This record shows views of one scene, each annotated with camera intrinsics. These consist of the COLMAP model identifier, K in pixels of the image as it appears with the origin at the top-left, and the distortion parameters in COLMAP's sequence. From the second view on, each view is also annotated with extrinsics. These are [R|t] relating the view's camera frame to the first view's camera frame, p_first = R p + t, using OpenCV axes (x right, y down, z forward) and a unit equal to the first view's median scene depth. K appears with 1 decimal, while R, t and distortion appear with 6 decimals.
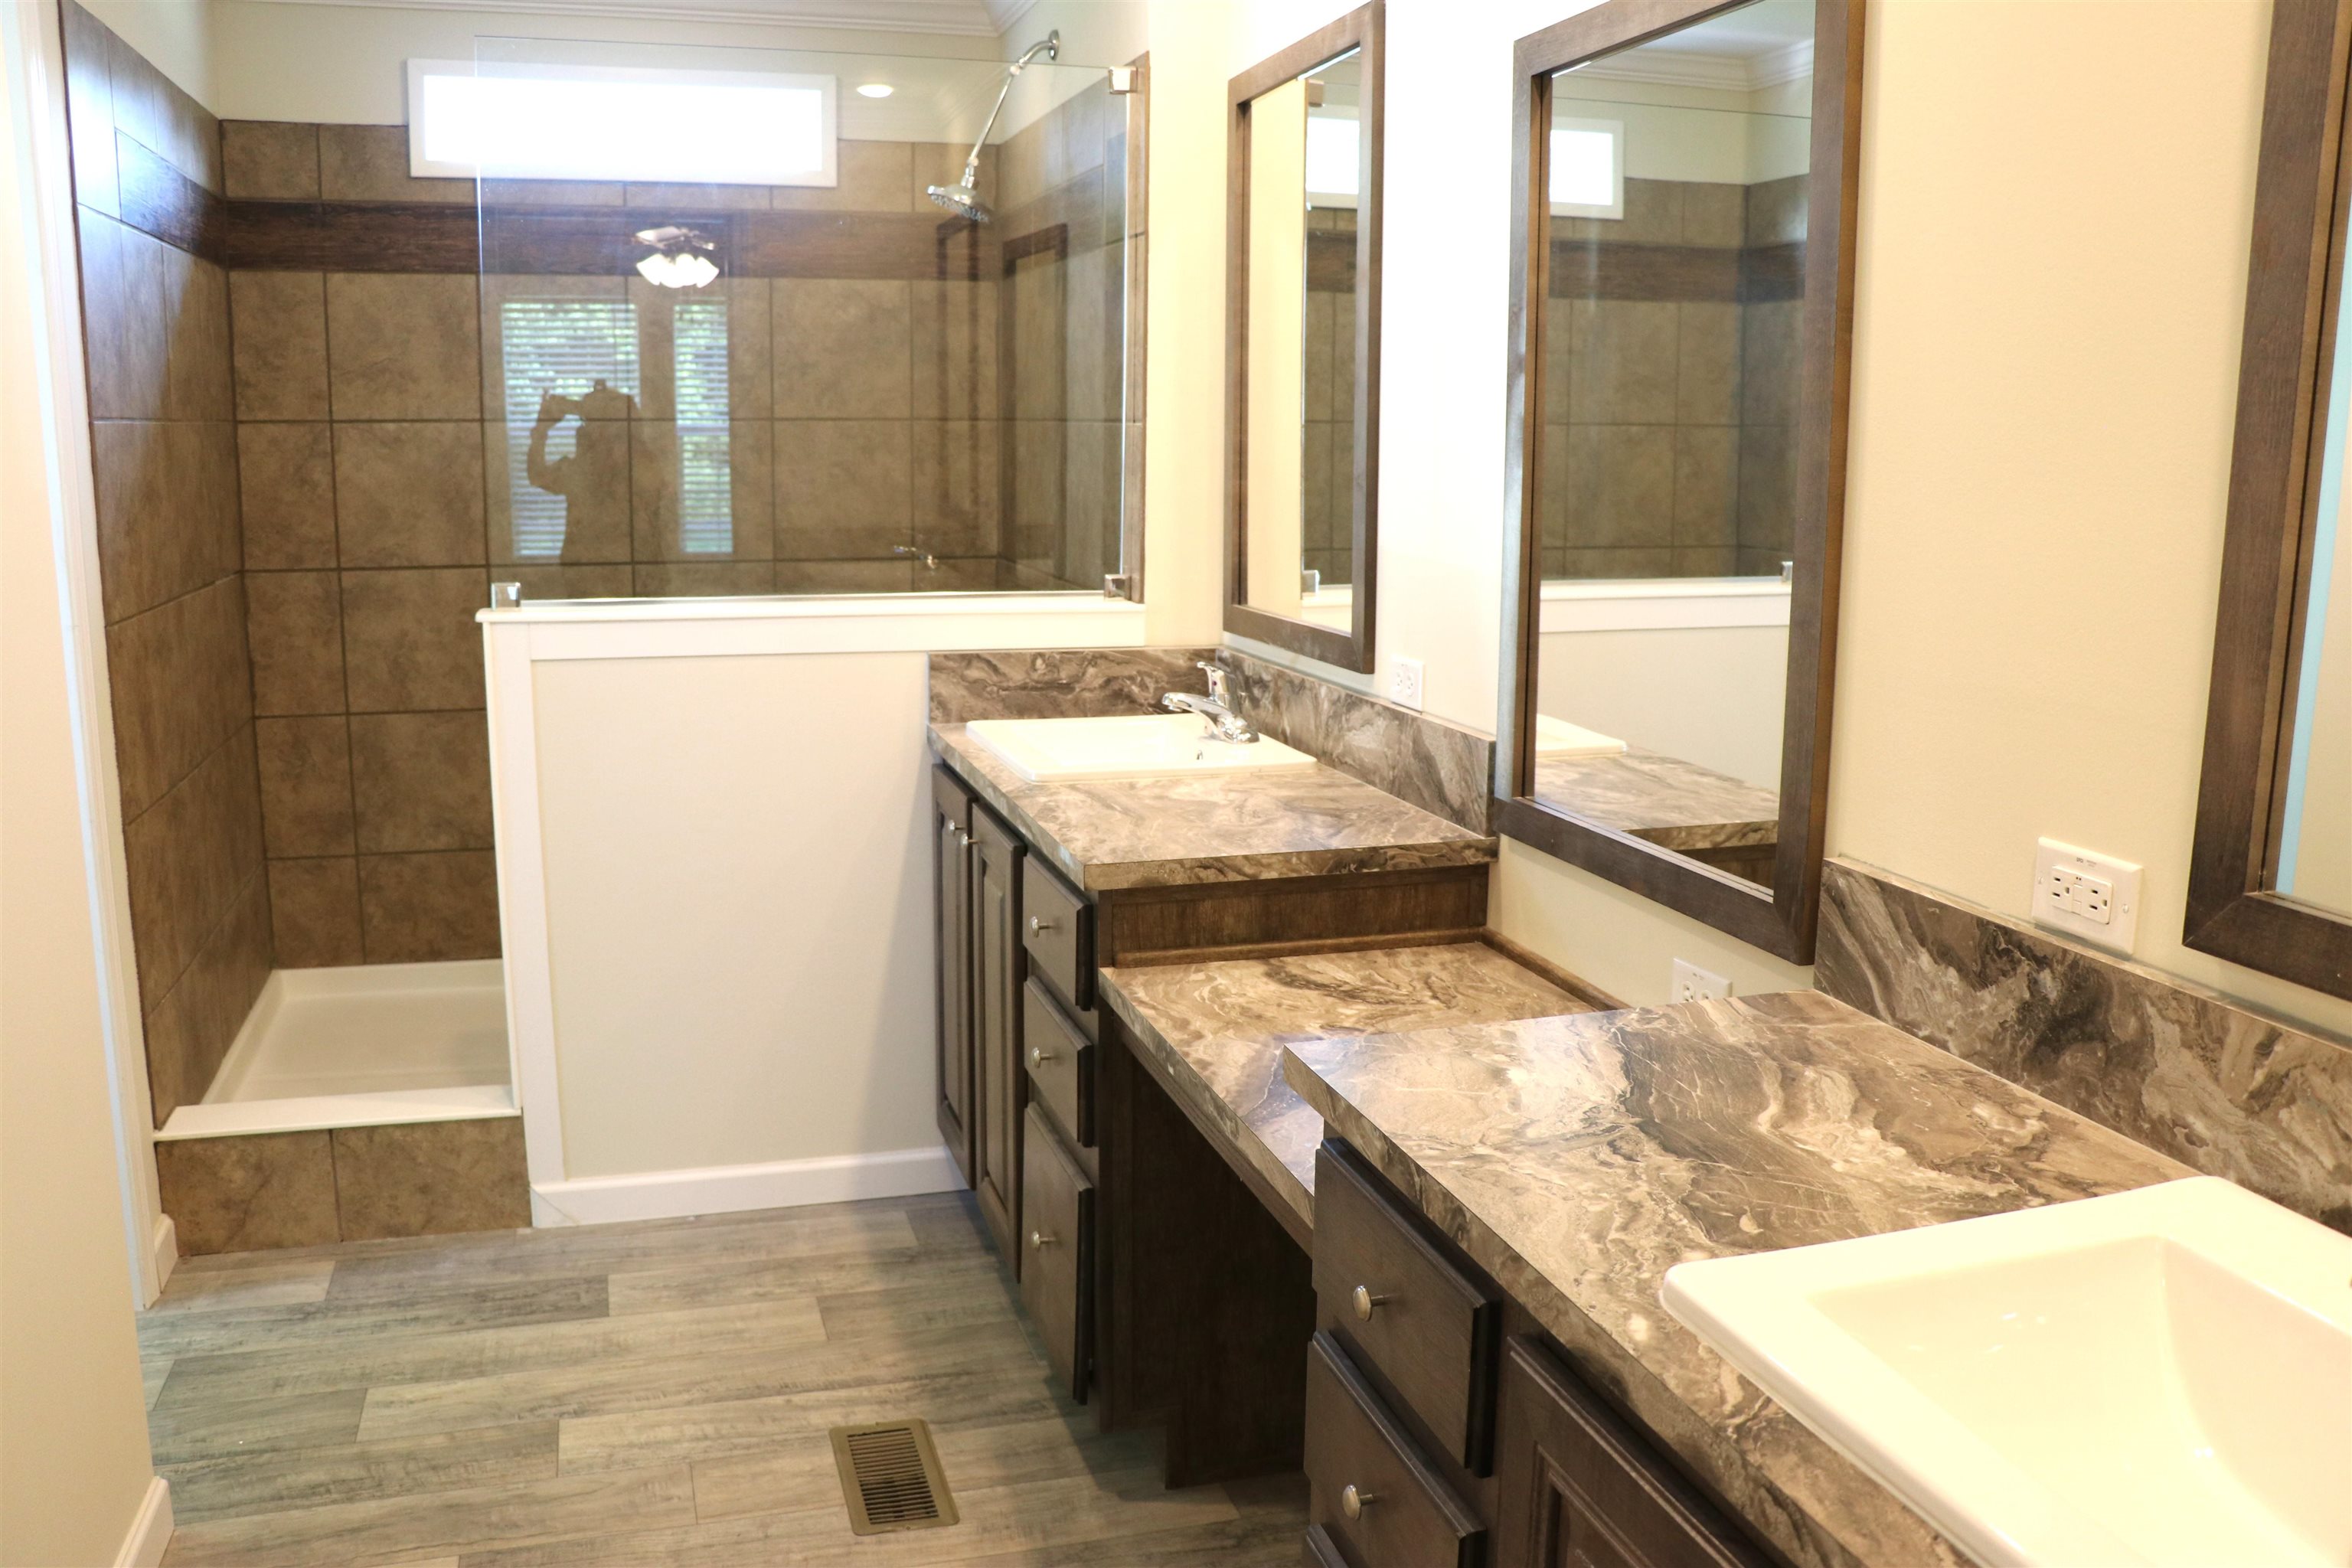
lens RADIAL K [[1928.5, 0, 1188.5], [0, 1928.5, 792.3], [0, 0, 1]] dist [-0.172750, 0.110984]
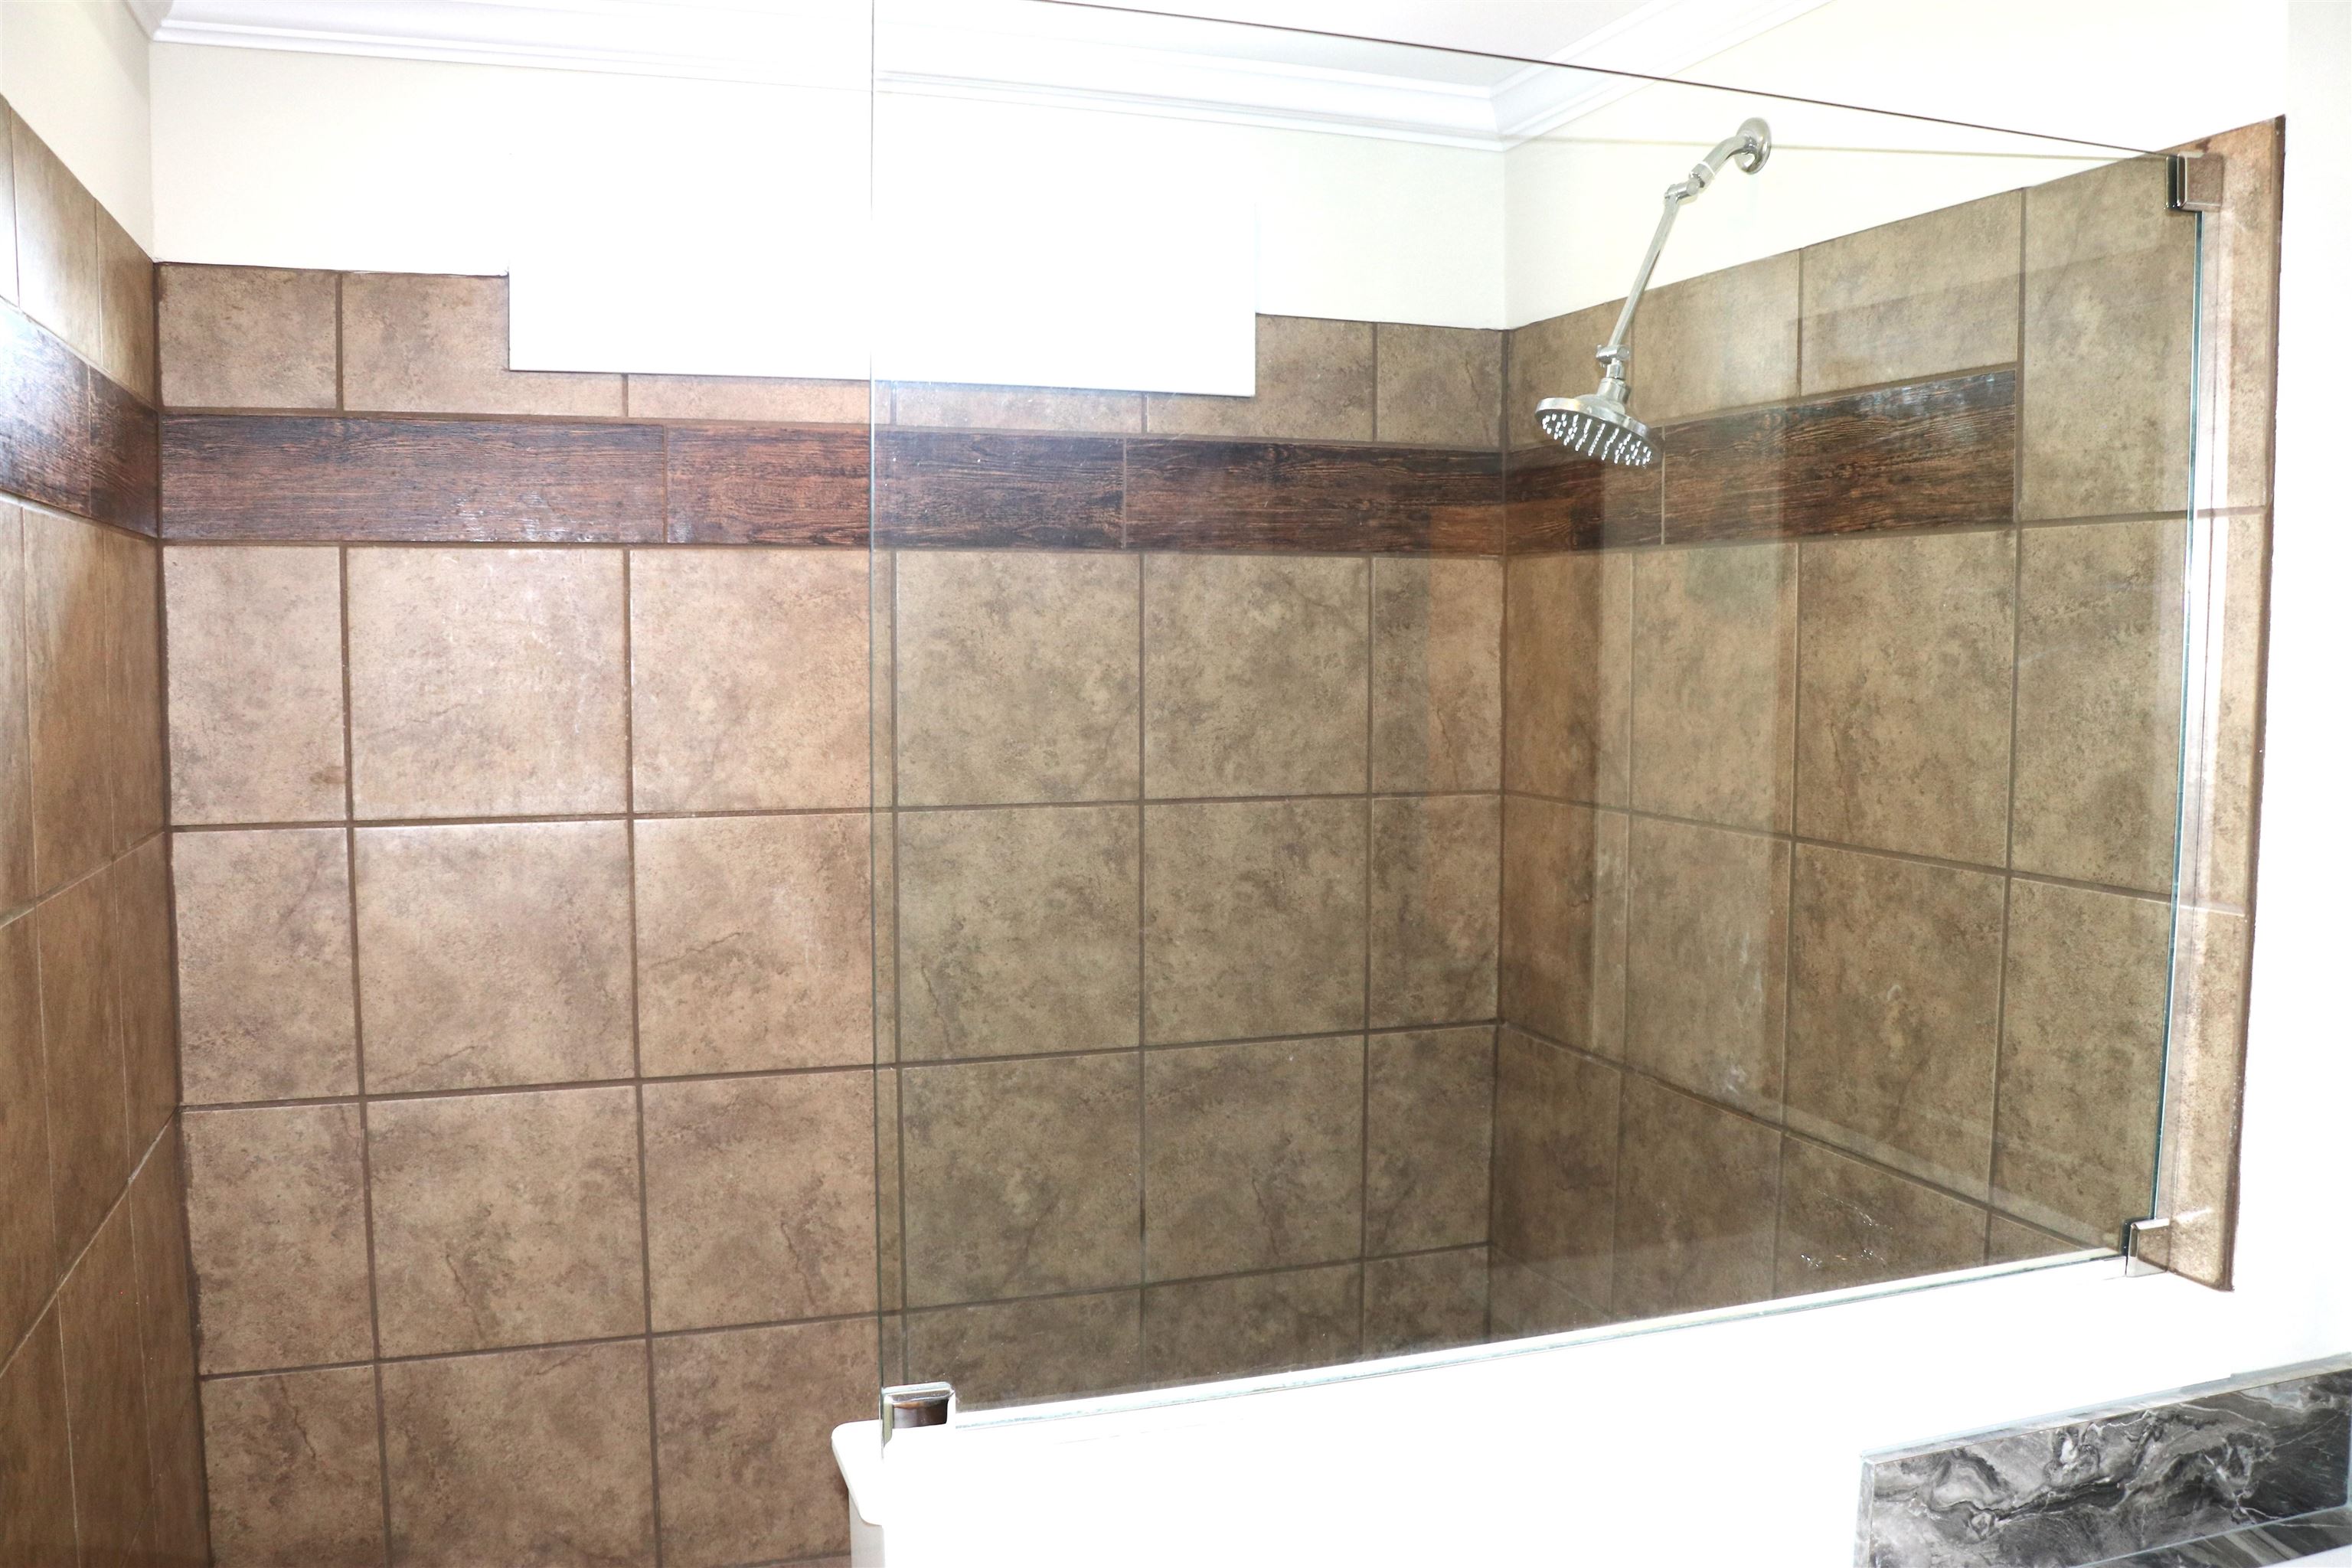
lens RADIAL K [[1928.5, 0, 1187.9], [0, 1928.5, 766.8], [0, 0, 1]] dist [-0.172750, 0.110984]
pose [[0.998571, -0.015167, 0.051236, -0.246828], [0.021087, 0.992902, -0.117051, -0.146396], [-0.049097, 0.117964, 0.991803, 0.451368]]
